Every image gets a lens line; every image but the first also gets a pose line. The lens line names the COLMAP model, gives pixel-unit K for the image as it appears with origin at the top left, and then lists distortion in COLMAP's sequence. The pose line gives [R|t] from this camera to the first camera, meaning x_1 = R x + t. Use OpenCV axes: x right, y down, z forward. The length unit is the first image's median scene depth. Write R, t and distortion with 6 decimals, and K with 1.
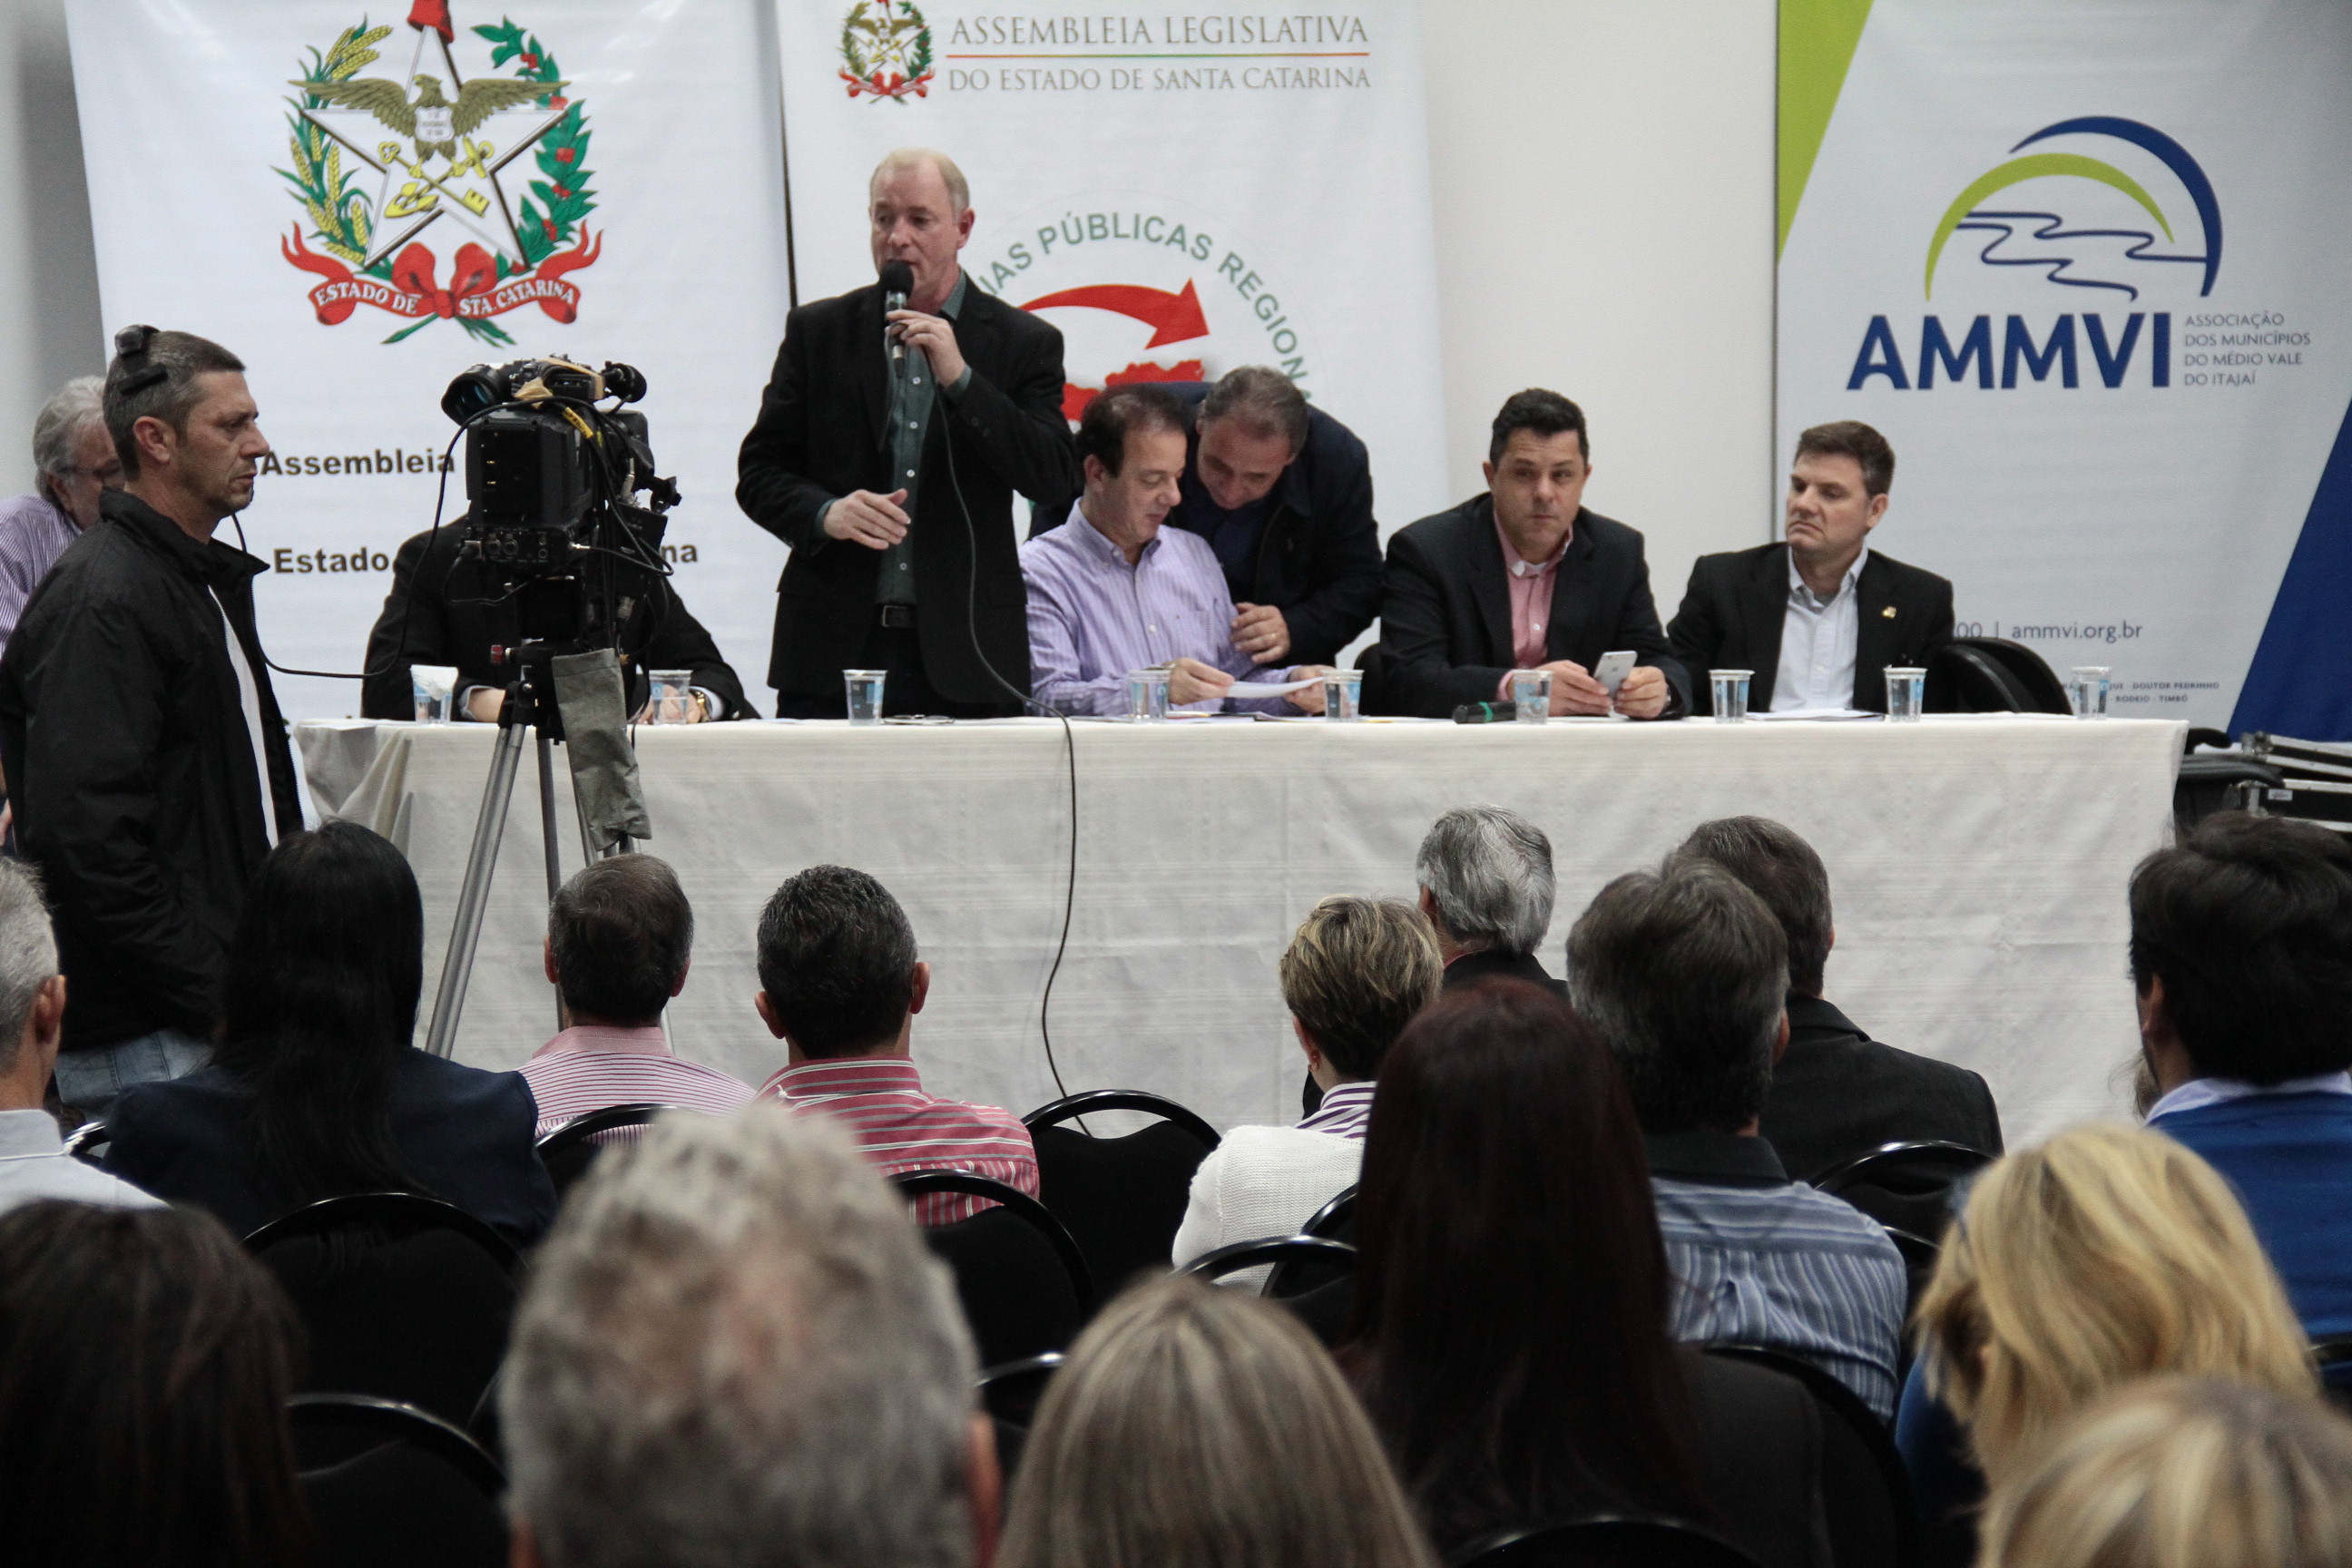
lens RADIAL K [[7574.1, 0, 1176.0], [0, 7574.1, 784.0], [0, 0, 1]] dist [0.598828, -1.399827]
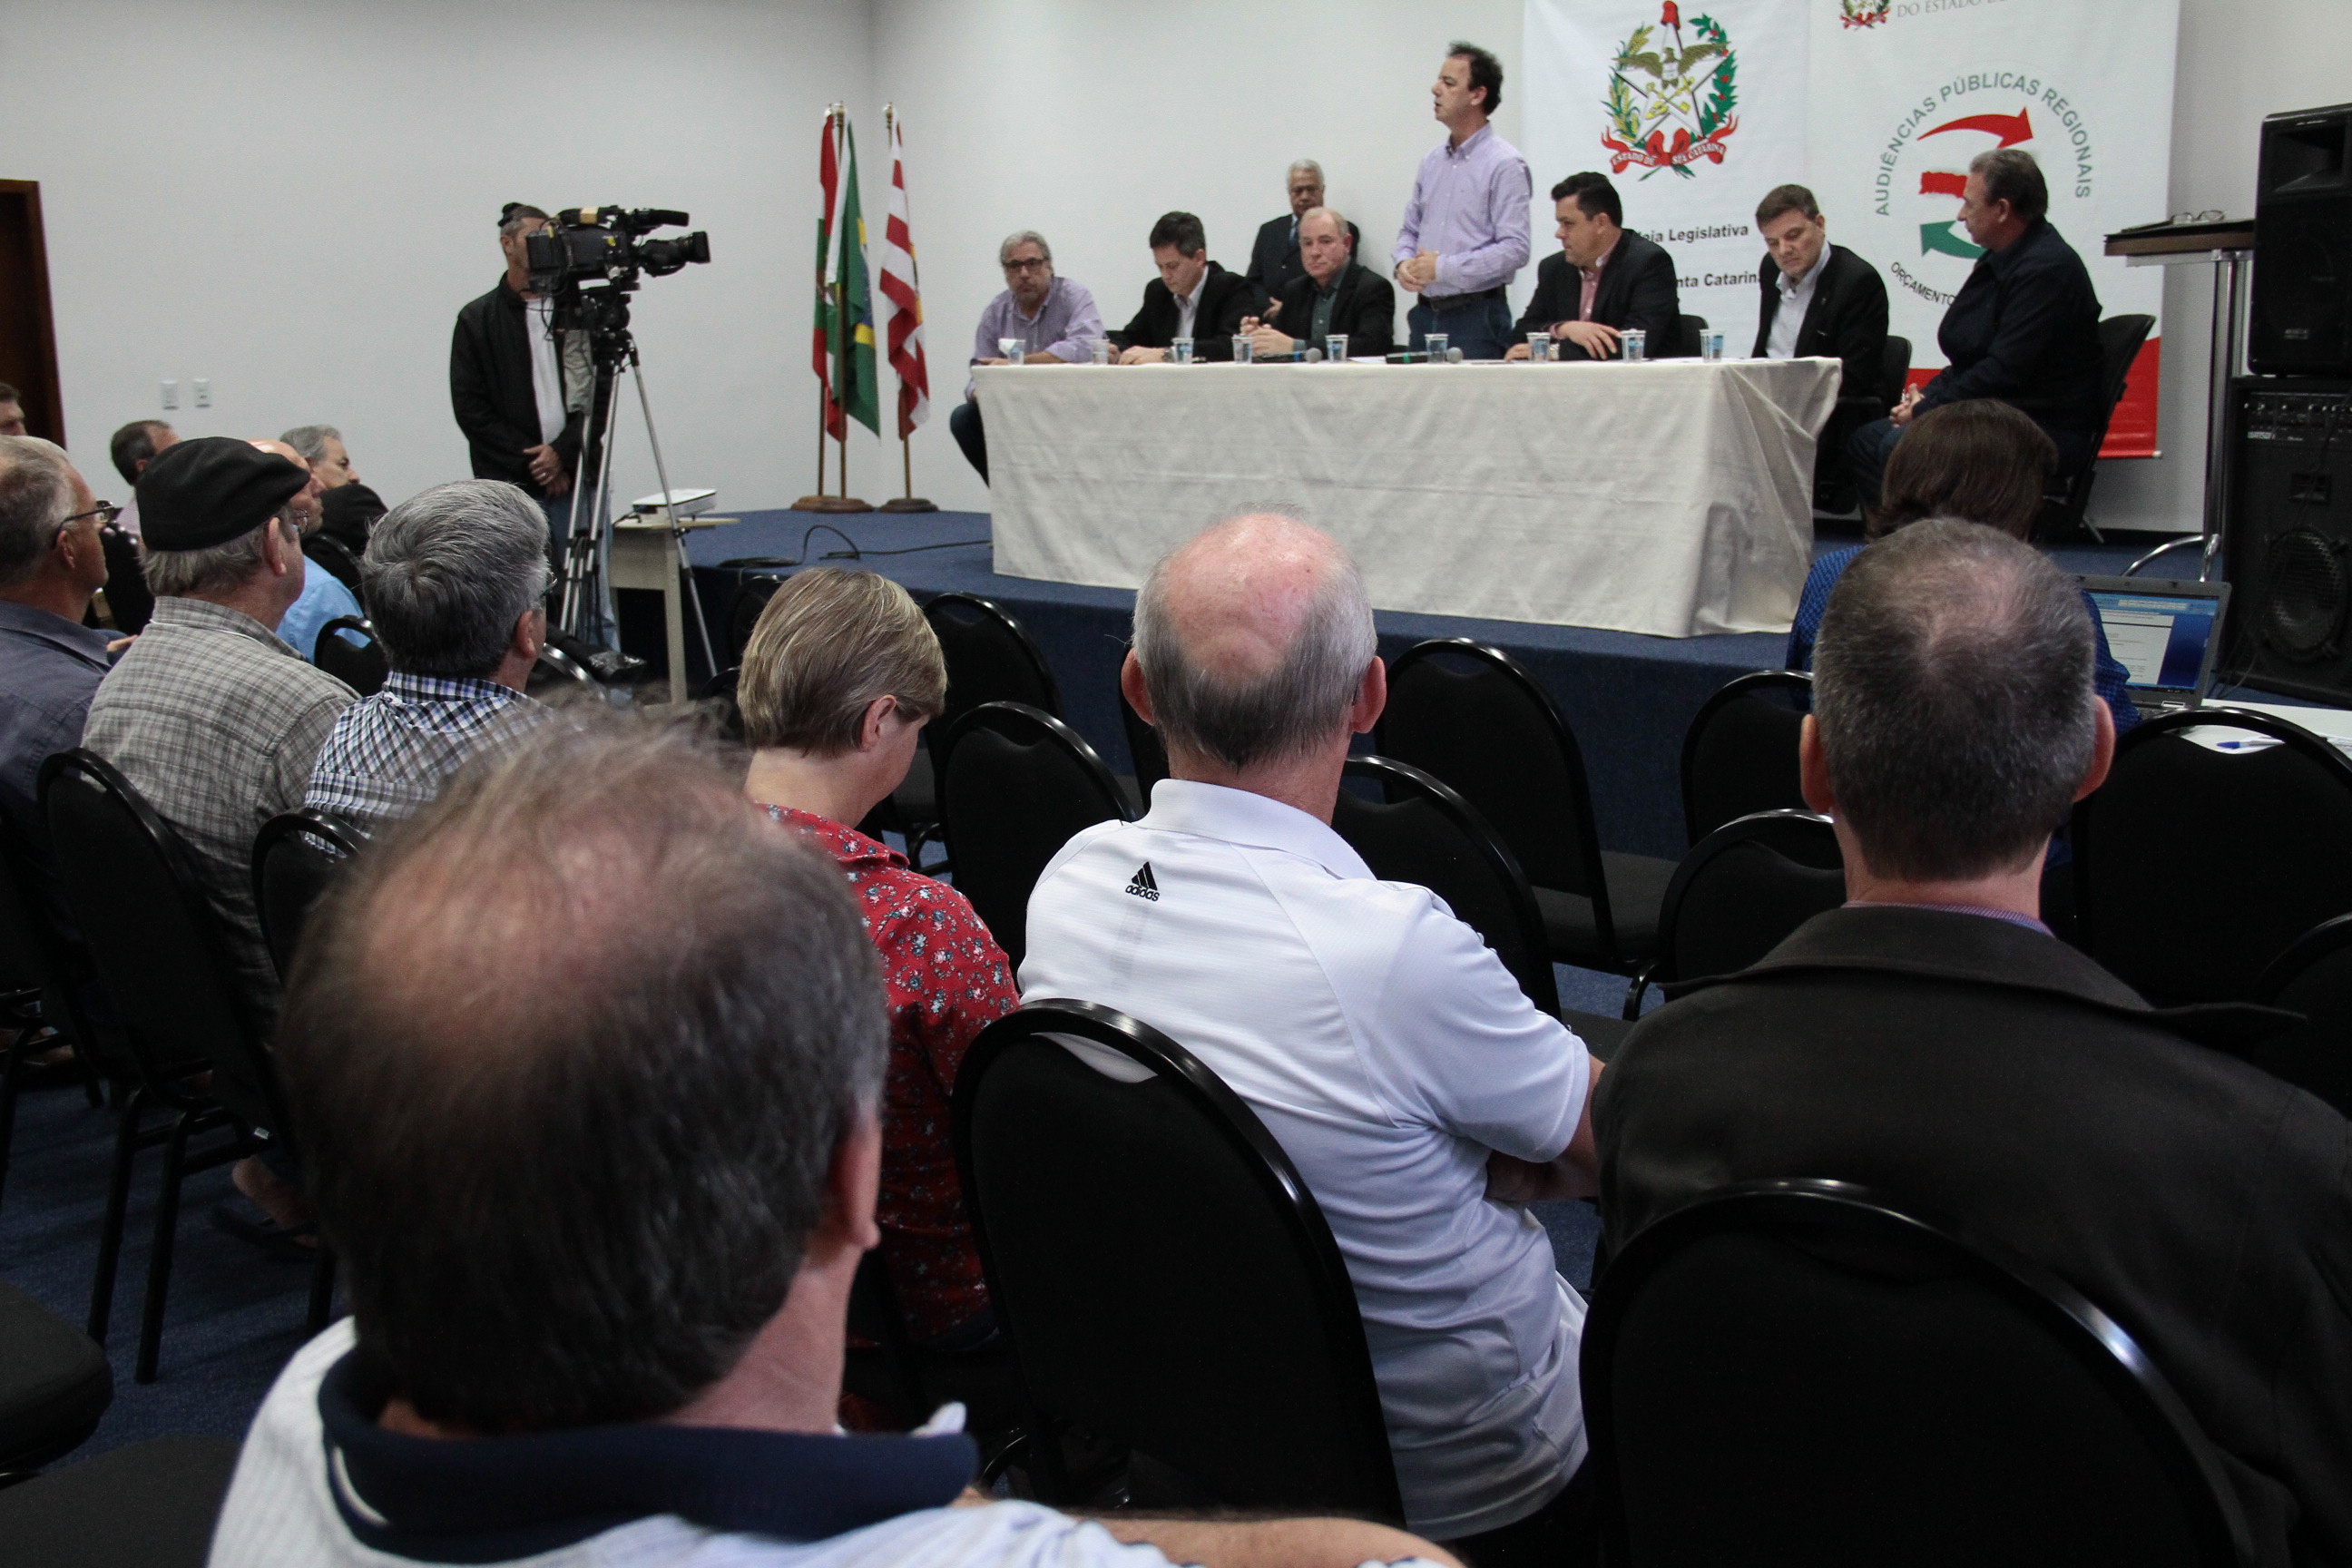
lens RADIAL K [[2509.1, 0, 1176.0], [0, 2509.1, 784.0], [0, 0, 1]] dist [-0.012218, -0.016841]
pose [[0.339367, 0.154798, -0.927829, 0.514727], [-0.004015, 0.986596, 0.163134, -0.005669], [0.940645, -0.051637, 0.335440, 0.633245]]
